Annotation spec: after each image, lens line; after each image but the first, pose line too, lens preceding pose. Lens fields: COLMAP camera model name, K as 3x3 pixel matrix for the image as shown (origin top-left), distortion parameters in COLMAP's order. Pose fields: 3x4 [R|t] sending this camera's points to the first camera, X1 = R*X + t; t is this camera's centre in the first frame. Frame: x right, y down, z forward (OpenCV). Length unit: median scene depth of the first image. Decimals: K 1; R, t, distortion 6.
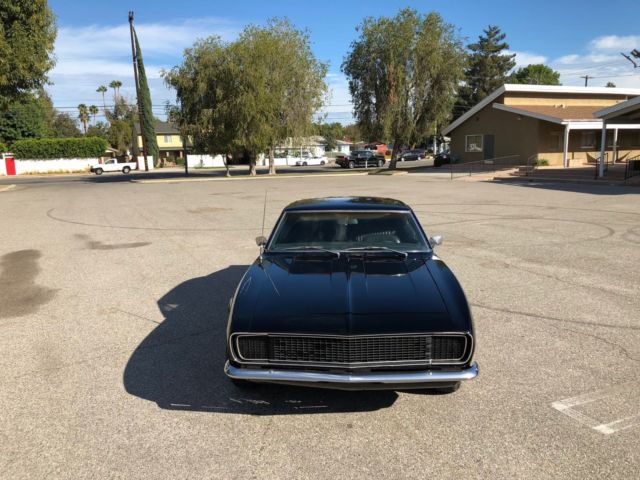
lens RADIAL K [[525.3, 0, 317.3], [0, 525.3, 248.5], [0, 0, 1]] dist [0.035575, -0.046406]
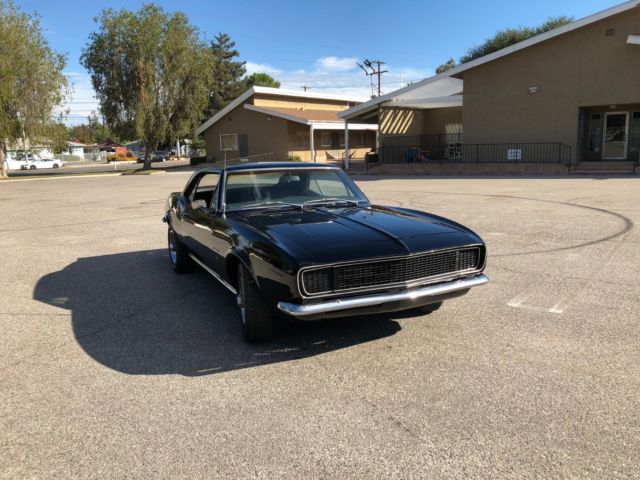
lens RADIAL K [[525.3, 0, 321.2], [0, 525.3, 238.6], [0, 0, 1]] dist [0.035575, -0.046406]
pose [[0.877089, -0.088137, 0.472173, -0.067126], [0.100761, 0.994910, -0.001457, 0.012753], [-0.469641, 0.048855, 0.881505, 0.013510]]
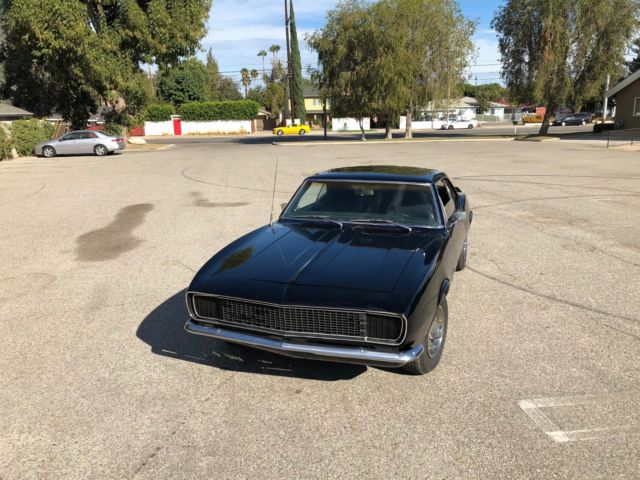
lens RADIAL K [[525.3, 0, 318.5], [0, 525.3, 245.2], [0, 0, 1]] dist [0.035575, -0.046406]
pose [[0.960297, 0.072581, -0.269372, 0.043793], [-0.055814, 0.996026, 0.069401, -0.002746], [0.273339, -0.051611, 0.960532, 0.004416]]
